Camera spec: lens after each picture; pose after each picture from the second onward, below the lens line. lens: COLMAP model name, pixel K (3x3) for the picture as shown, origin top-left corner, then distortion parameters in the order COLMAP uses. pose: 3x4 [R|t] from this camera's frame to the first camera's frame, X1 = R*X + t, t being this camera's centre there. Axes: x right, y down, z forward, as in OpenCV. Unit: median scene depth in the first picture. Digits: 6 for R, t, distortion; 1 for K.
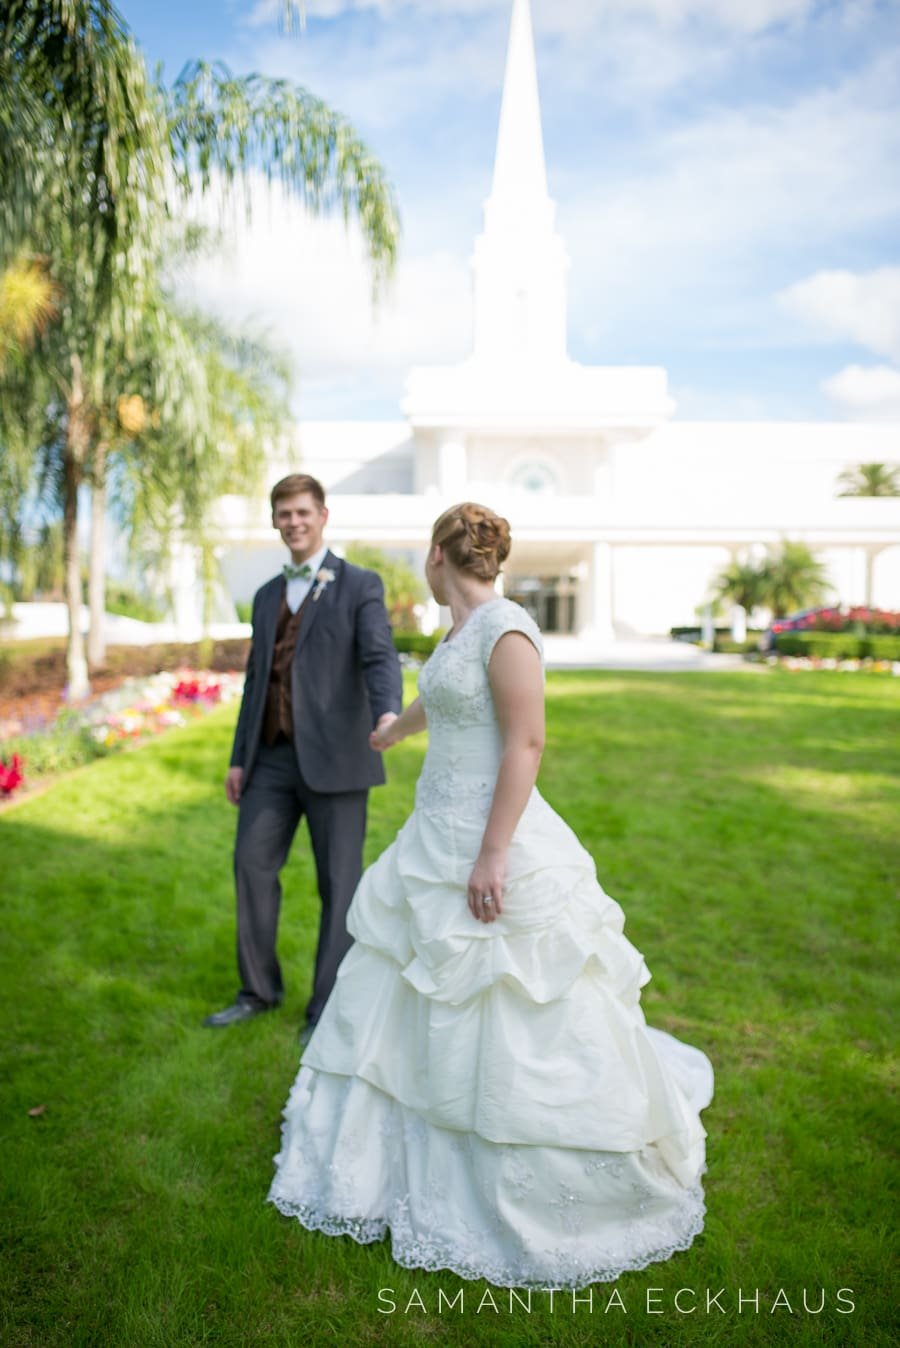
lens RADIAL K [[1306.0, 0, 446.1], [0, 1306.0, 675.4], [0, 0, 1]] dist [-0.023652, 0.000000]
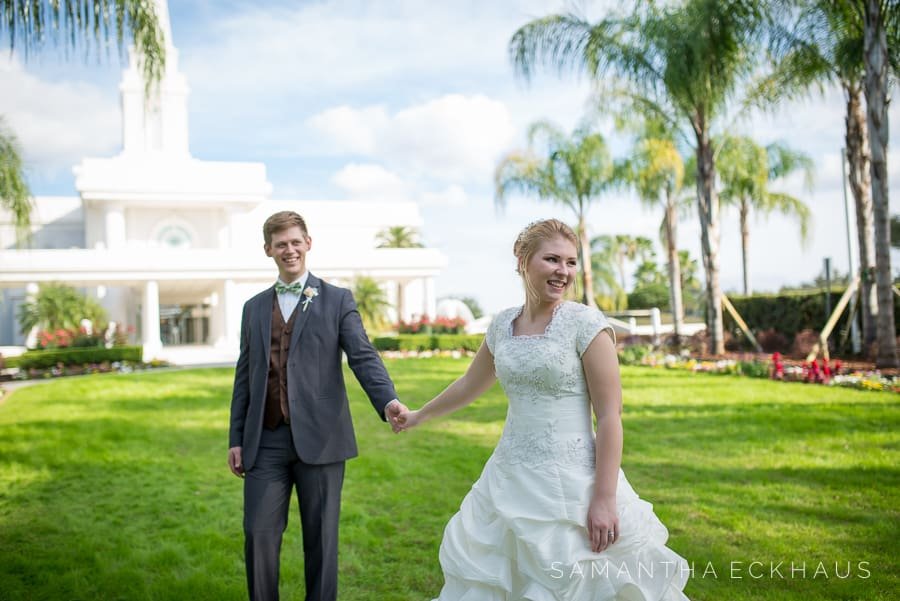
lens RADIAL K [[872.0, 0, 449.8], [0, 872.0, 293.1], [0, 0, 1]] dist [-0.023652, 0.000000]
pose [[0.925938, -0.024947, 0.376850, -0.876498], [0.057334, 0.995536, -0.074970, -0.007997], [-0.373297, 0.091024, 0.923235, 0.509379]]
